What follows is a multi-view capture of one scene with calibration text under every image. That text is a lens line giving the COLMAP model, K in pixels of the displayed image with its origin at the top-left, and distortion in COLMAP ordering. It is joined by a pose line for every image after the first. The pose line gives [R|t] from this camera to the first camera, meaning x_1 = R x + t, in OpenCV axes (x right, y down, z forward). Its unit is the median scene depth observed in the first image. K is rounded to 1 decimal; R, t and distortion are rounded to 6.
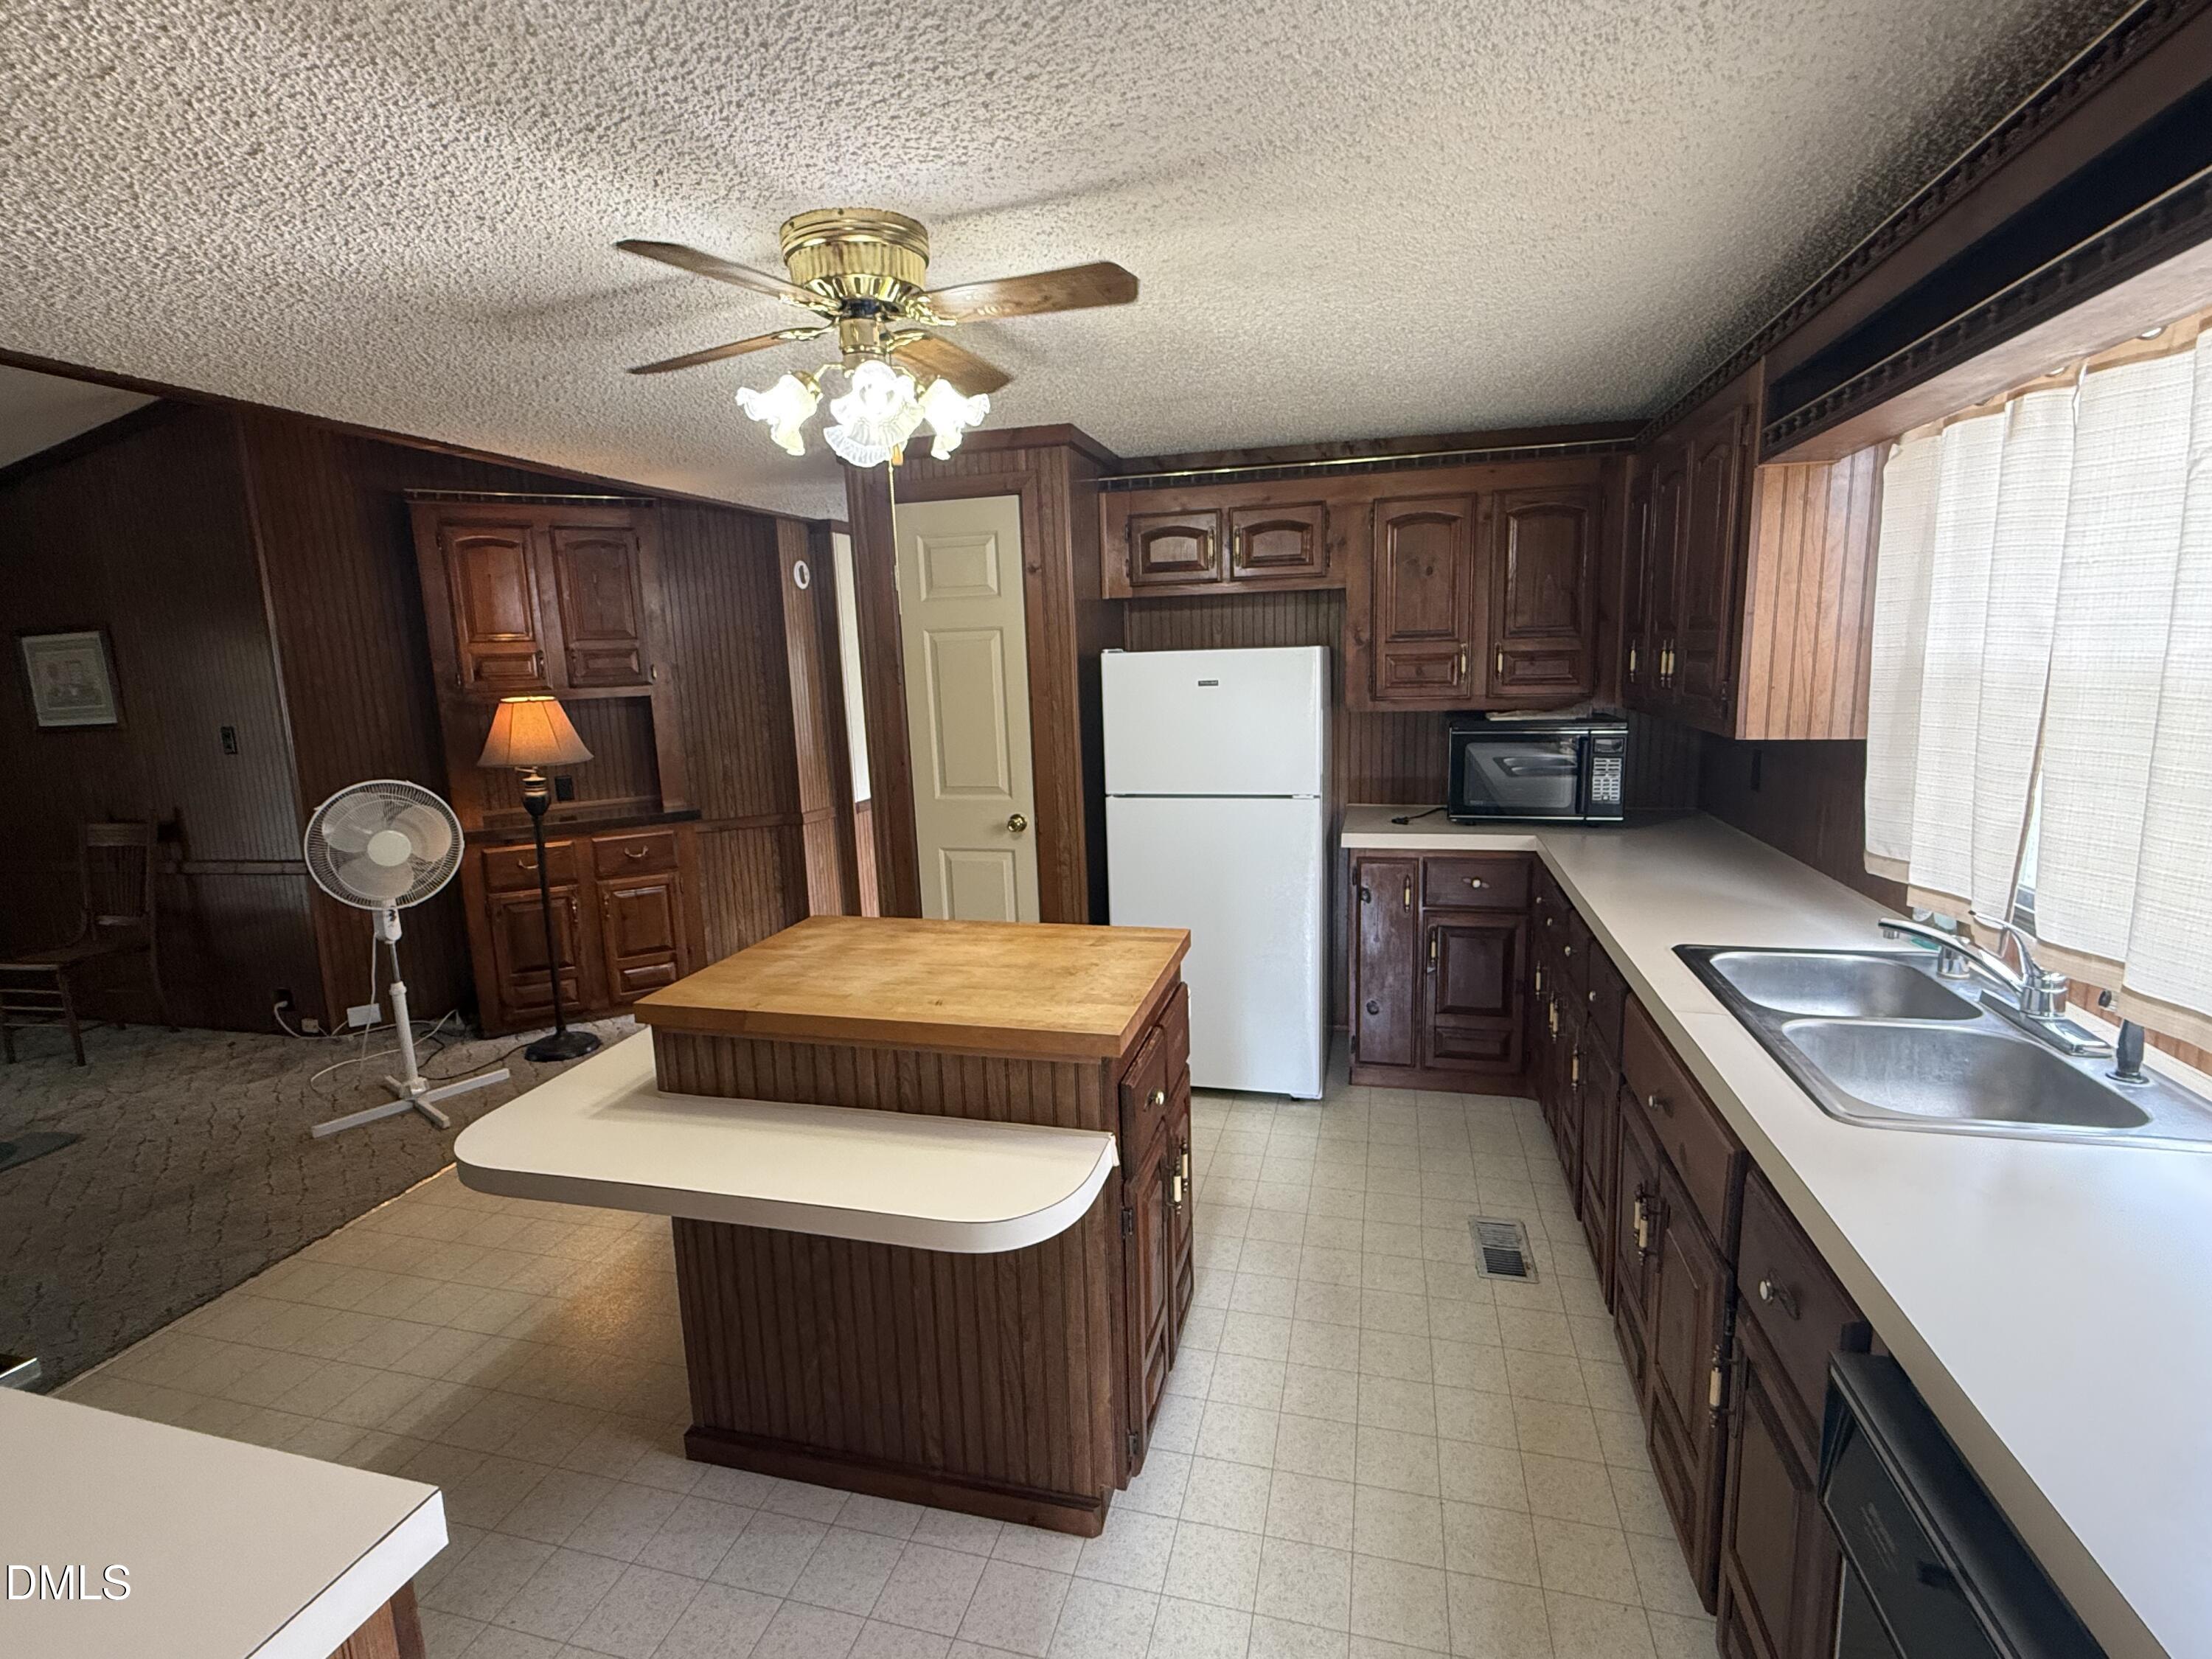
lens RADIAL K [[1040.5, 0, 1111.9], [0, 1040.5, 828.7], [0, 0, 1]] dist [-0.000024, 0.000344]
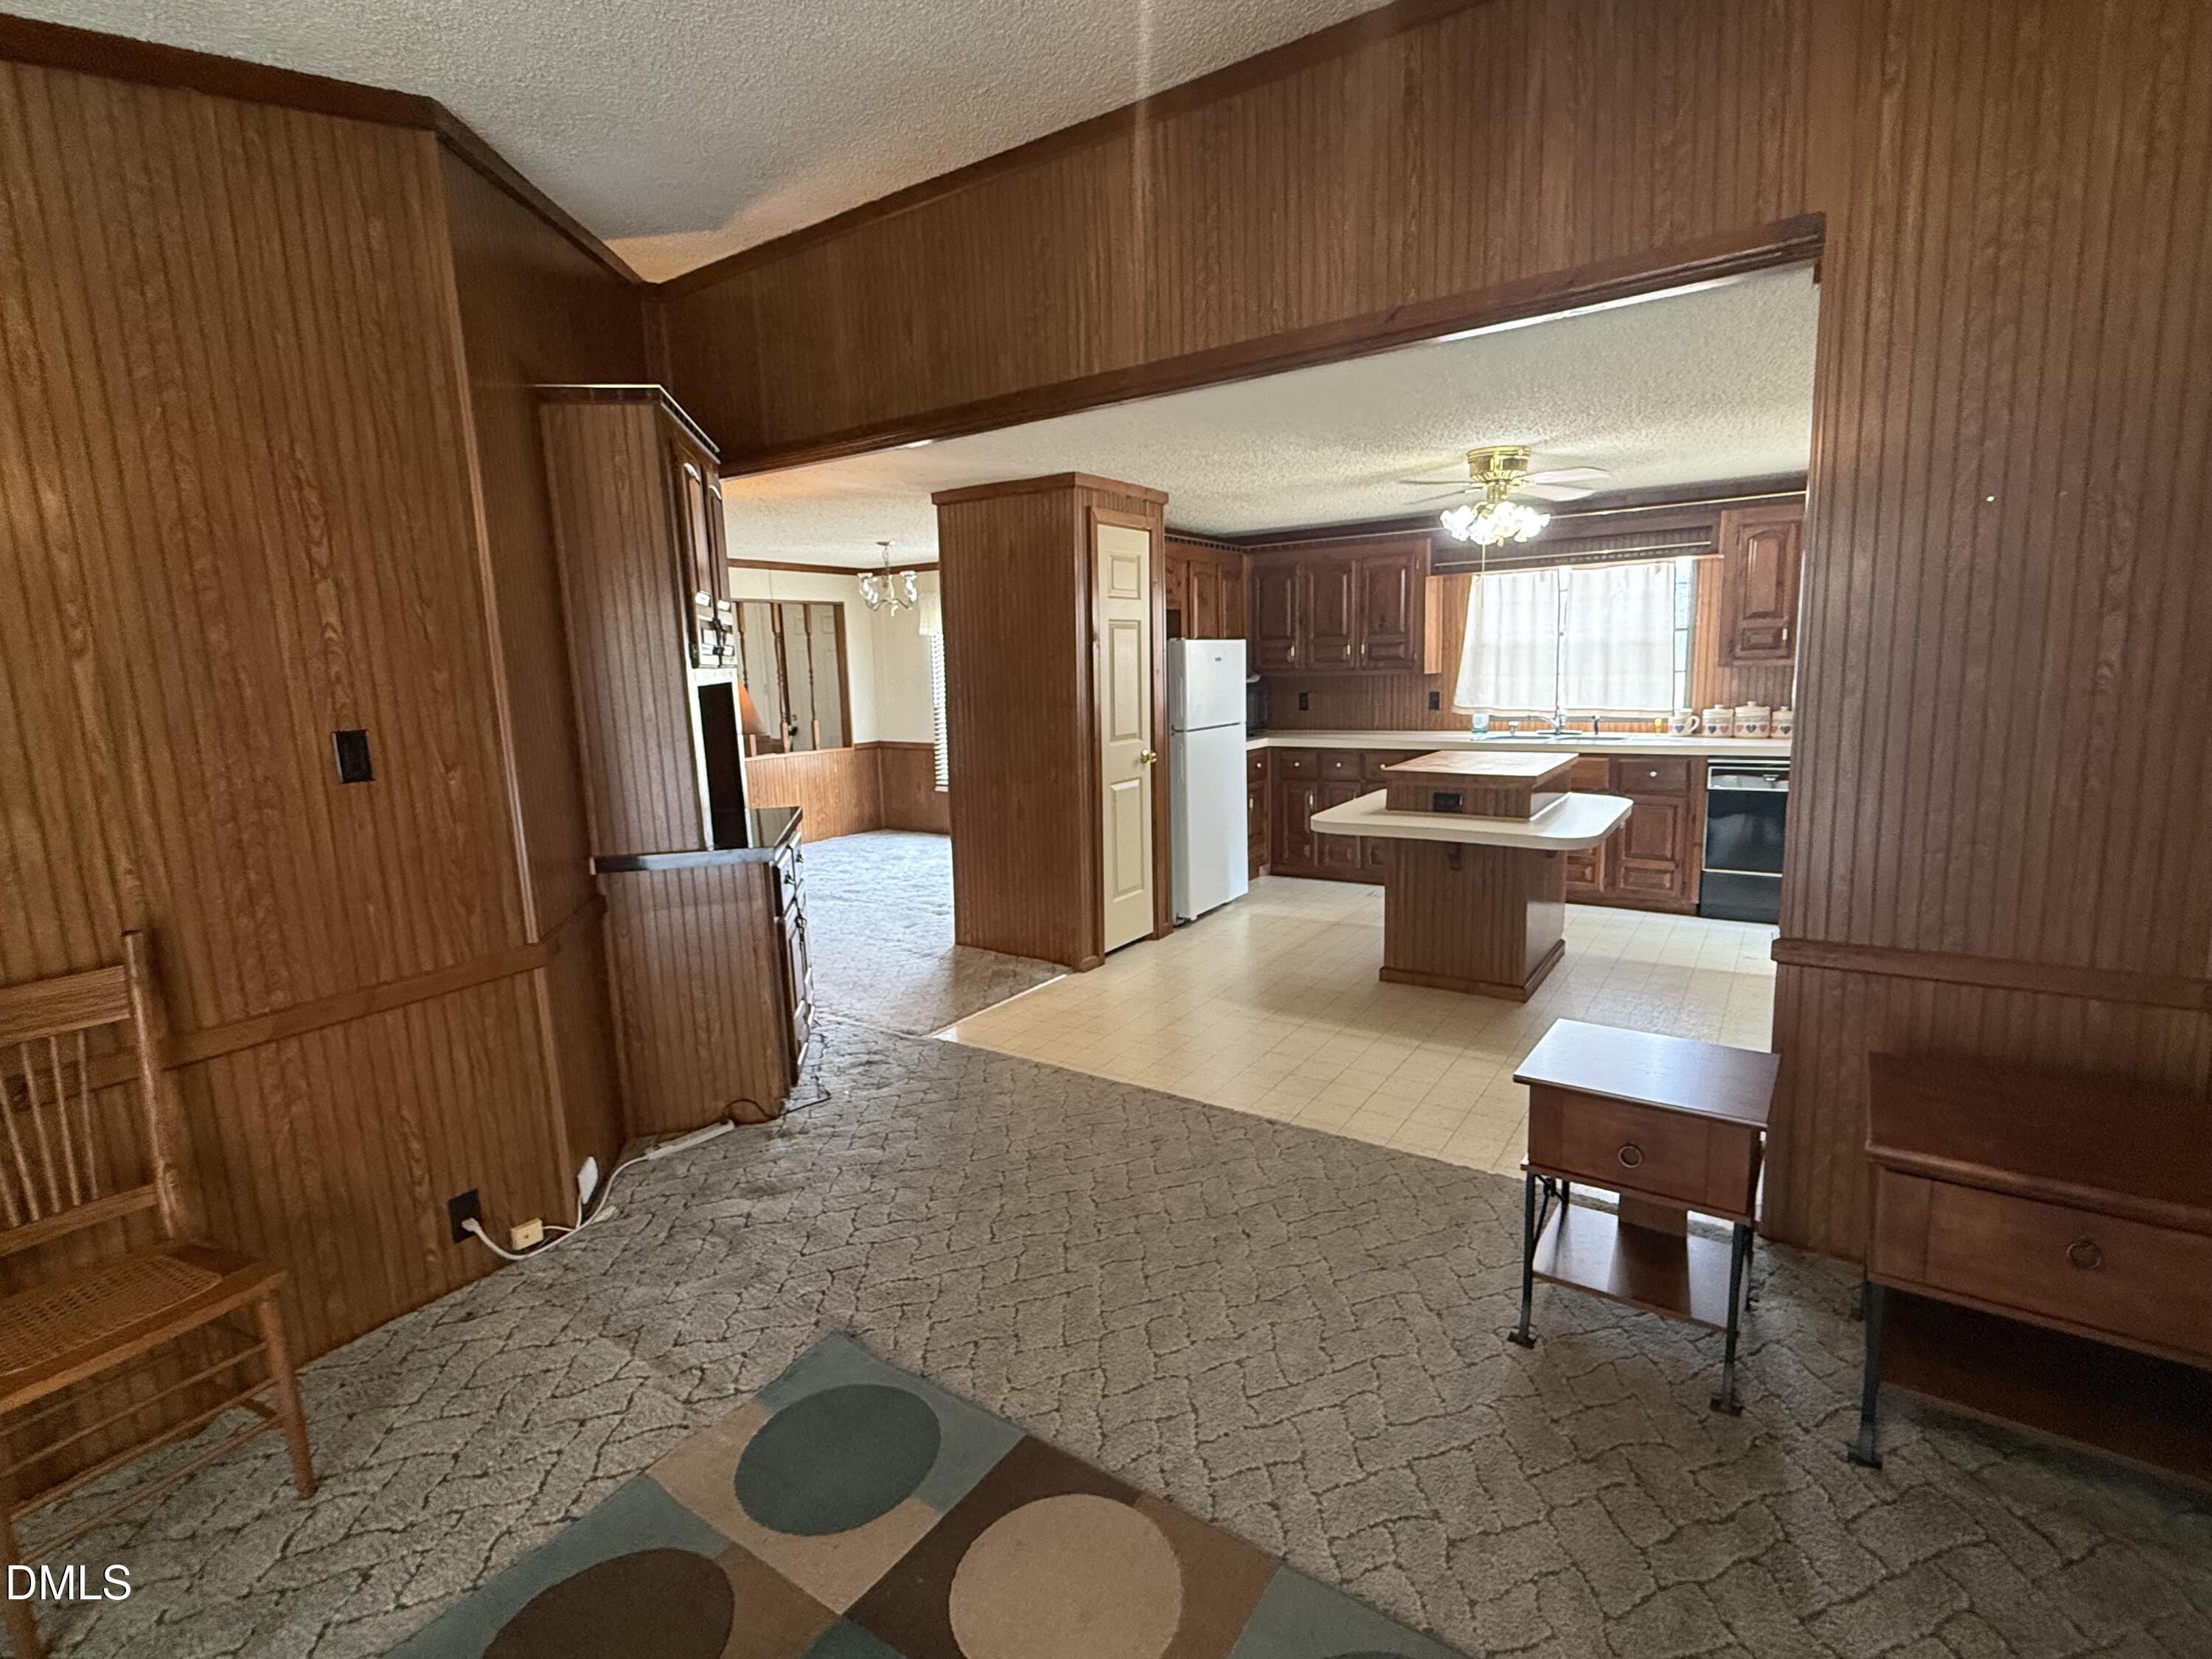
lens RADIAL K [[1040.5, 0, 1105.8], [0, 1040.5, 823.0], [0, 0, 1]] dist [-0.000024, 0.000344]
pose [[0.333125, -0.129626, 0.933930, -1.448289], [0.179398, 0.981124, 0.072187, -0.029175], [-0.925659, 0.143498, 0.350092, 0.556958]]
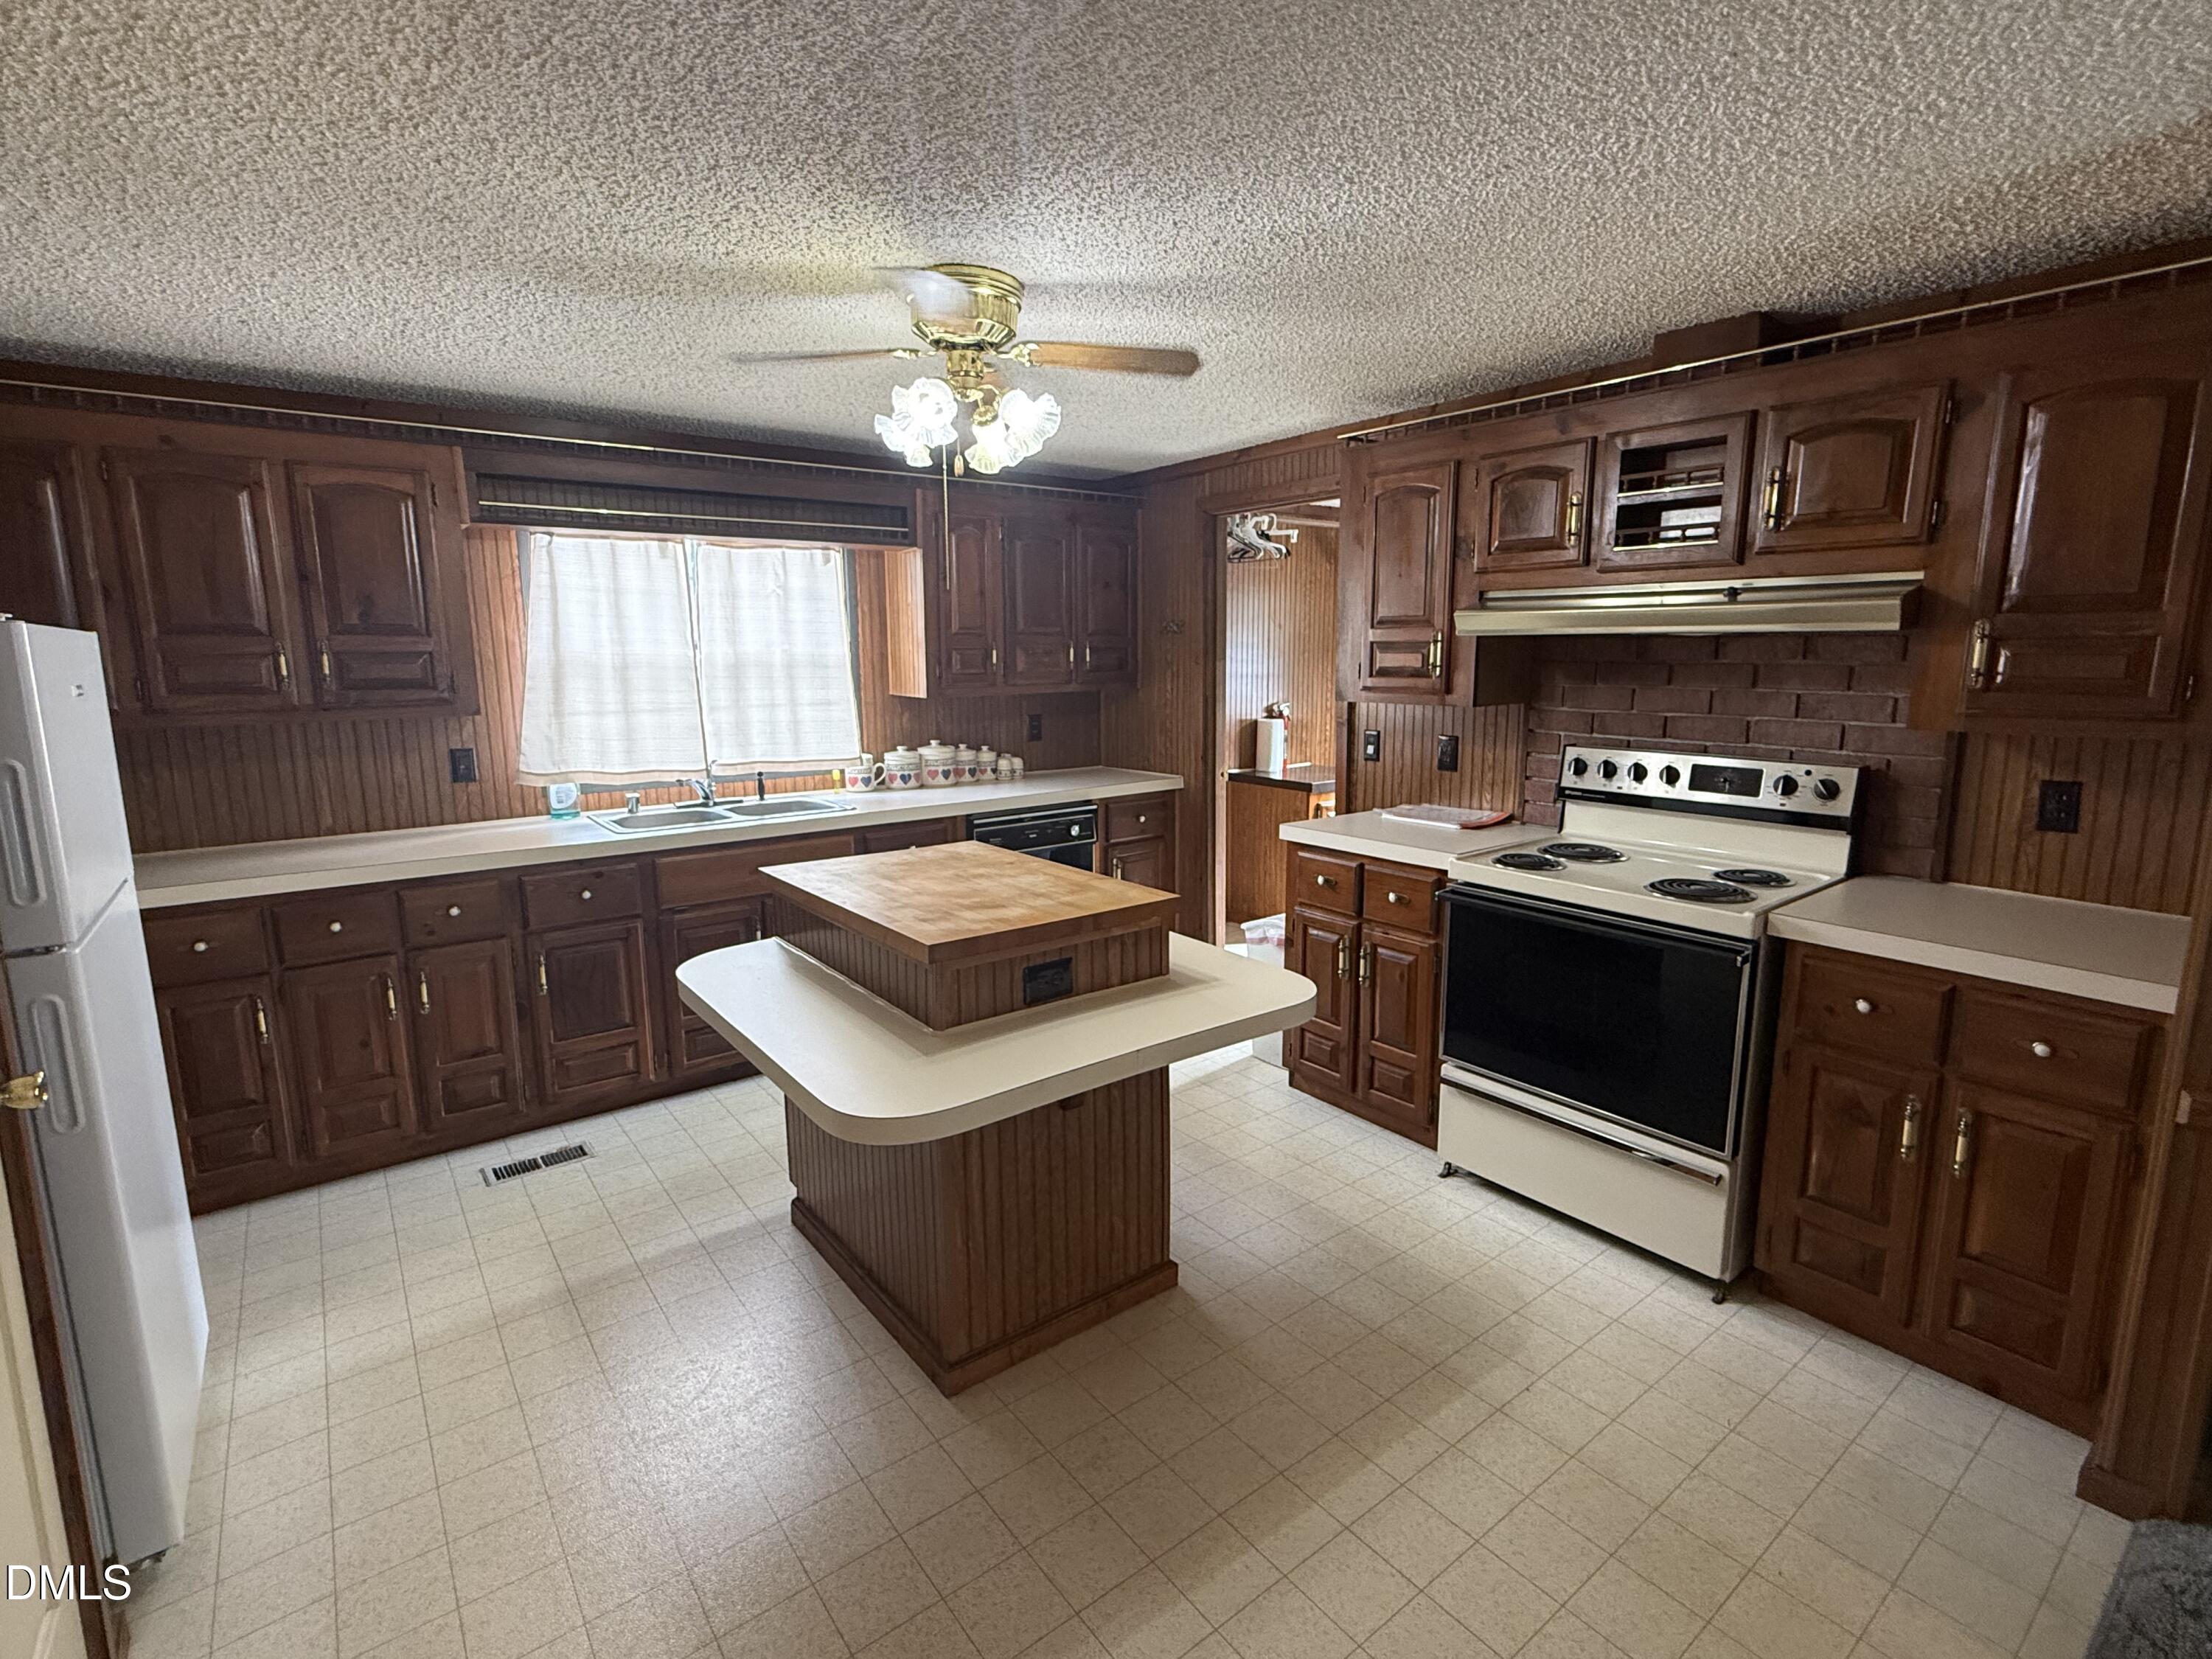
lens RADIAL K [[1040.5, 0, 1105.4], [0, 1040.5, 818.9], [0, 0, 1]] dist [-0.000024, 0.000344]
pose [[-0.785381, -0.064696, 0.615623, -0.583574], [0.131987, 0.954151, 0.268654, -0.136210], [-0.604778, 0.292250, -0.740833, 0.996259]]
